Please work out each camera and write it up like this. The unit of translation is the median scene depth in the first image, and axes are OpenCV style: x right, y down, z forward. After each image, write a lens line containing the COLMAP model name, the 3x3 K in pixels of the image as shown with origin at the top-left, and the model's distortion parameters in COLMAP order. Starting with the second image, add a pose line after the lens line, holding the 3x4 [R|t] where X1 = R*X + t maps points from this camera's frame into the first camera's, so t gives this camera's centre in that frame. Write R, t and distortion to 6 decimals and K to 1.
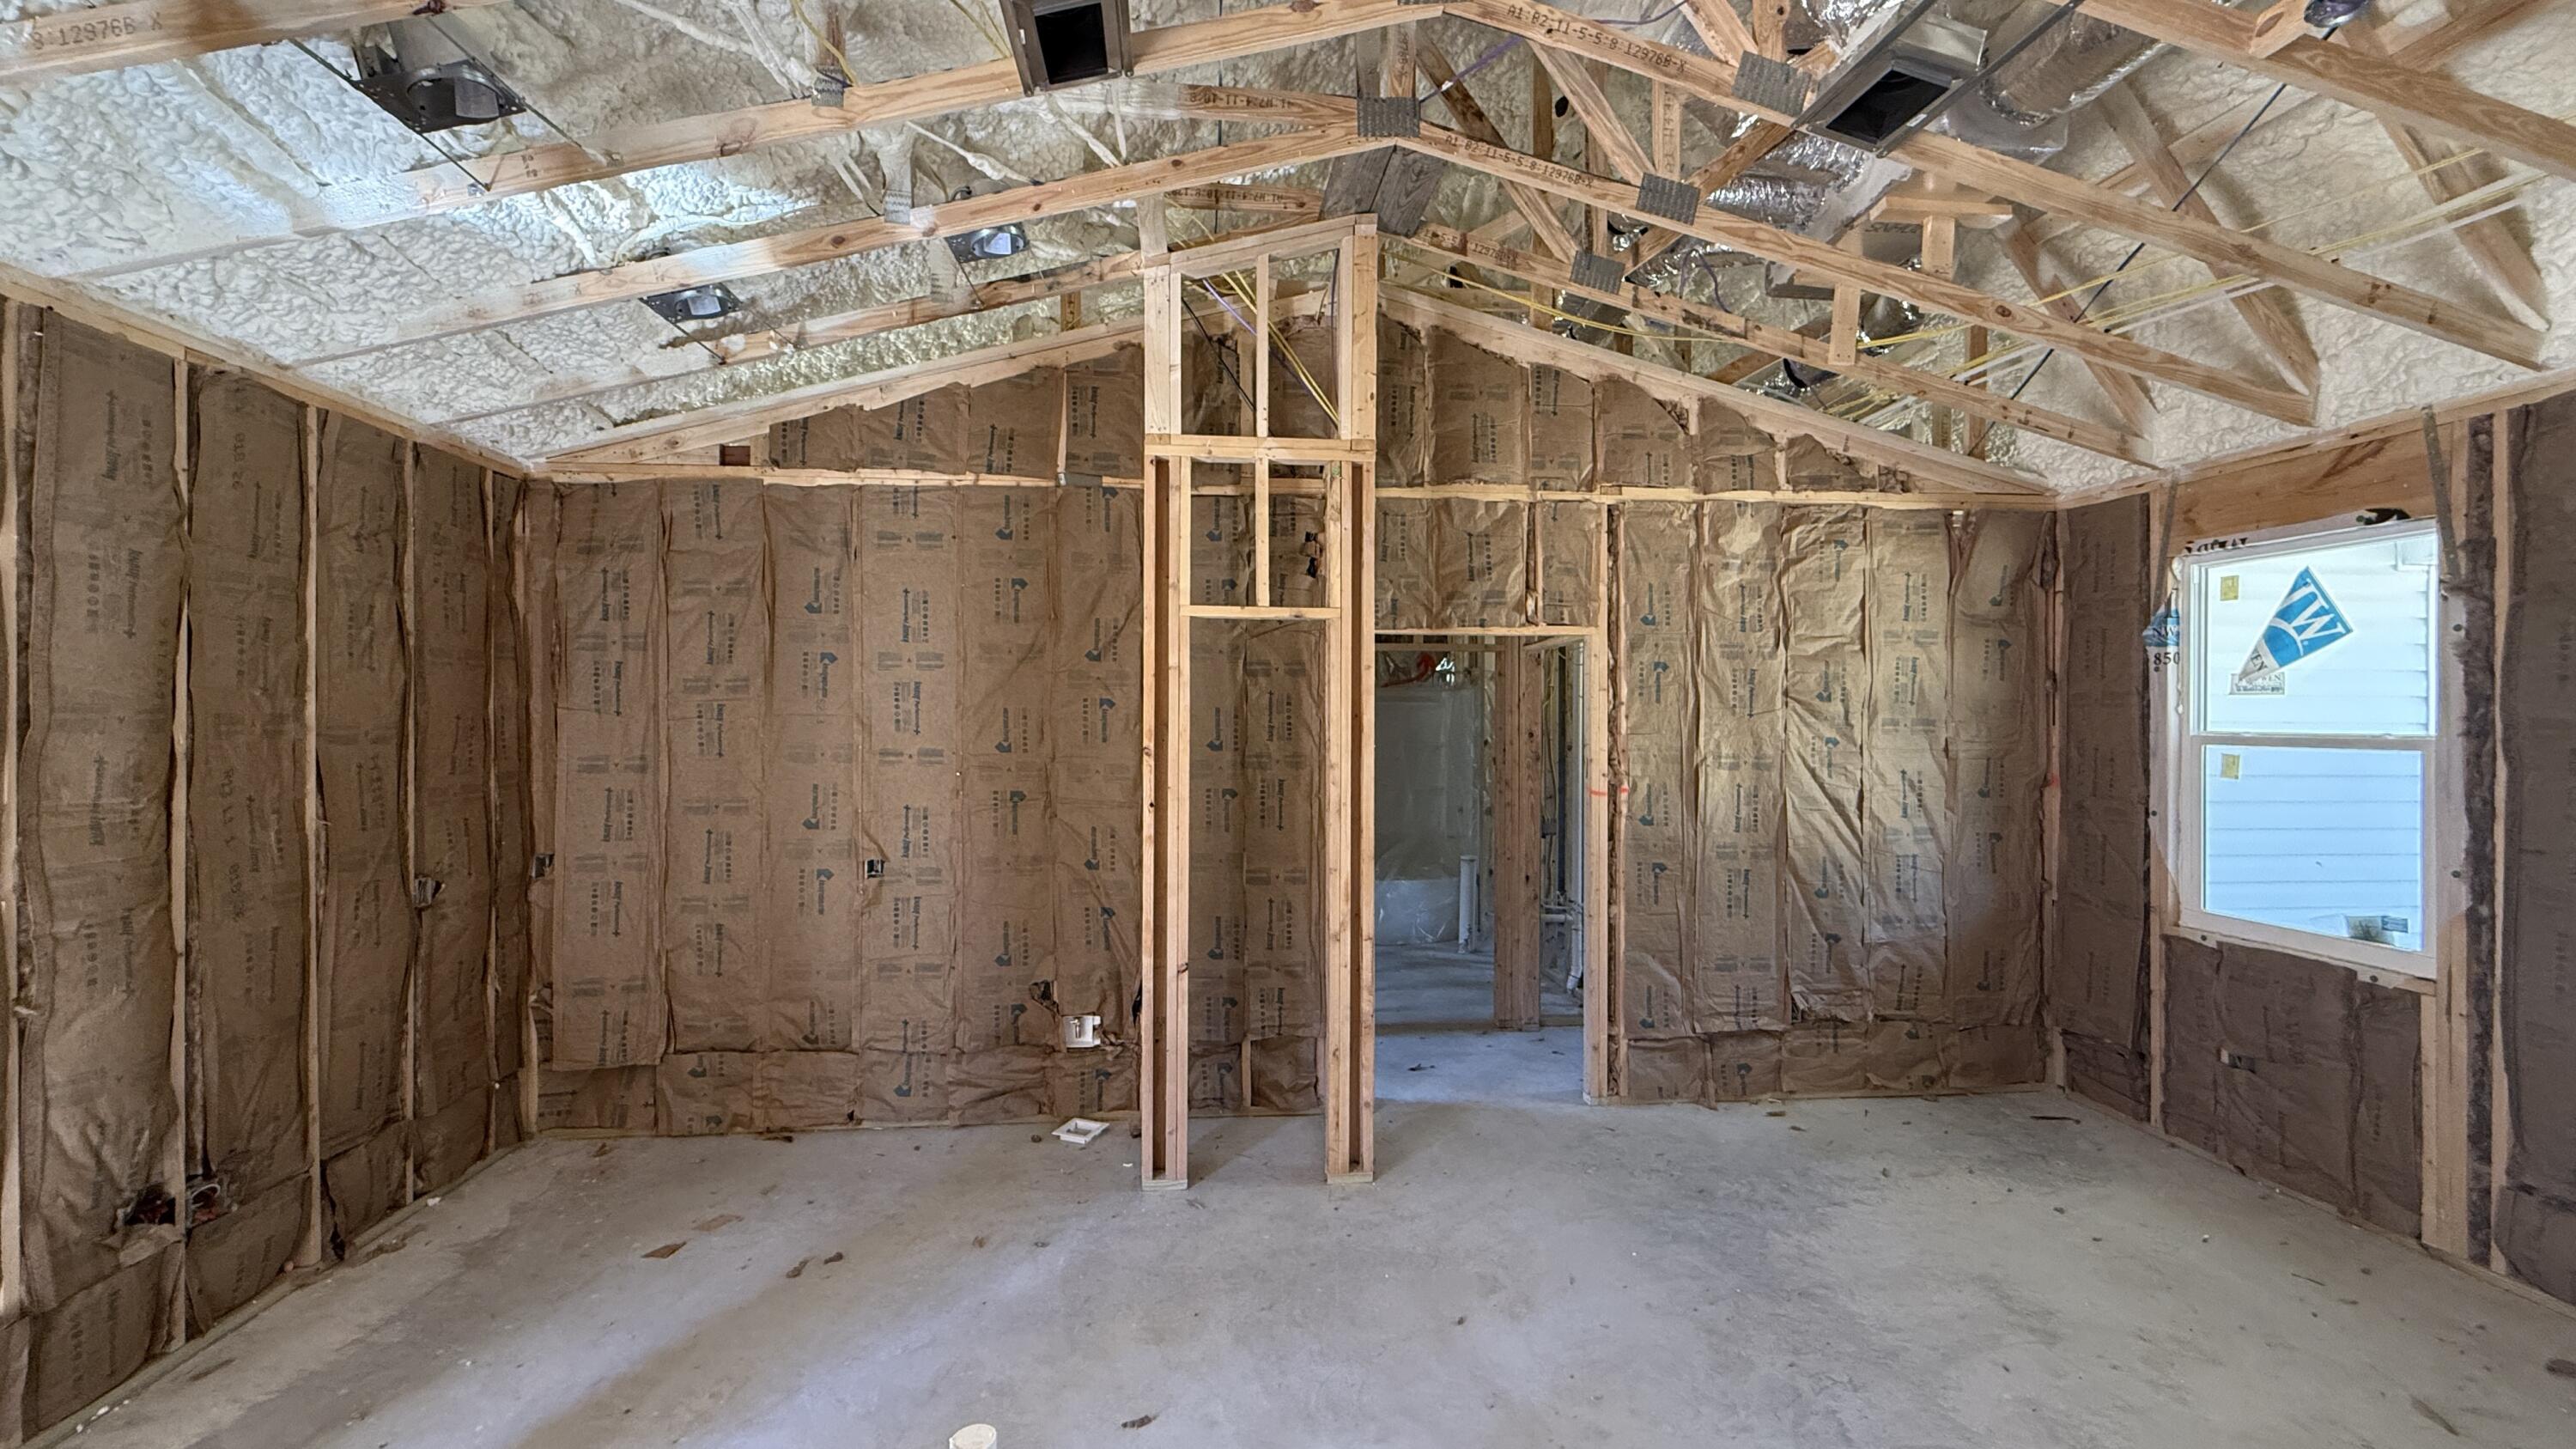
lens RADIAL K [[1026.7, 0, 1286.1], [0, 1026.7, 721.2], [0, 0, 1]] dist [0.000317, -0.000338]
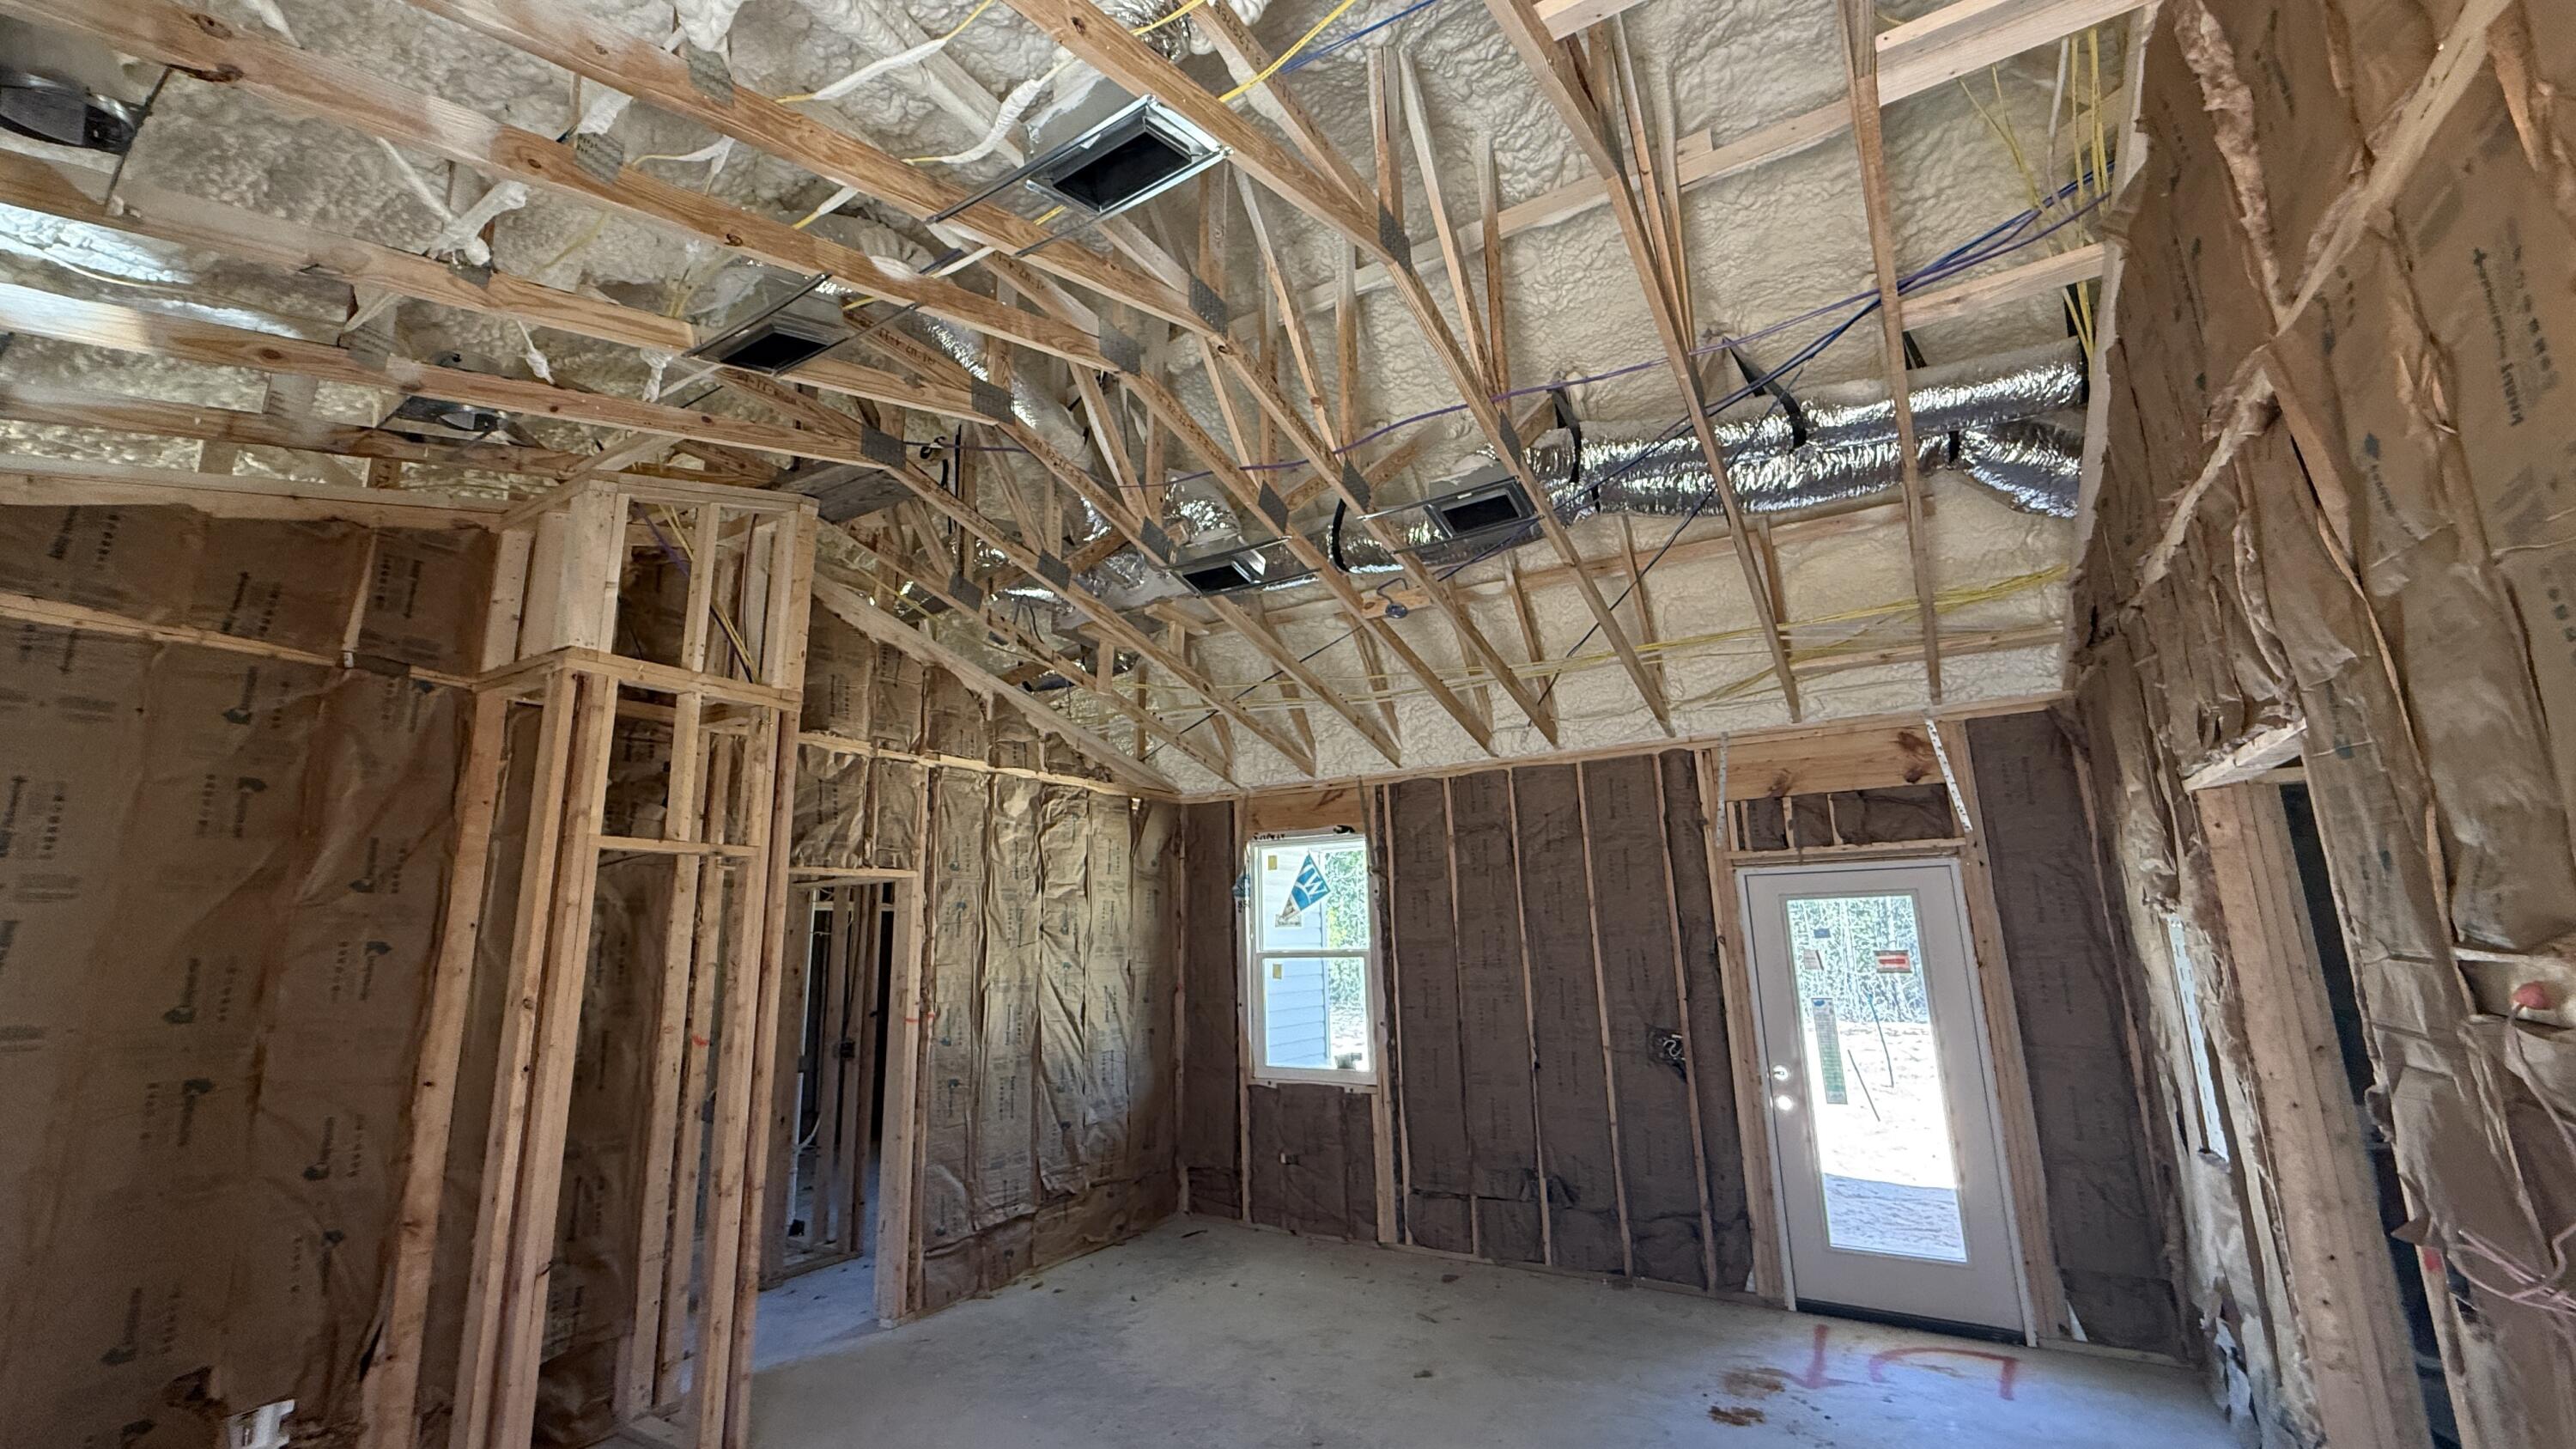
lens RADIAL K [[1026.7, 0, 1286.1], [0, 1026.7, 721.2], [0, 0, 1]] dist [0.000317, -0.000338]
pose [[0.602158, 0.150633, 0.784038, -0.382434], [0.028234, 0.977408, -0.209469, -0.002808], [-0.797877, 0.148270, 0.584301, -0.031442]]
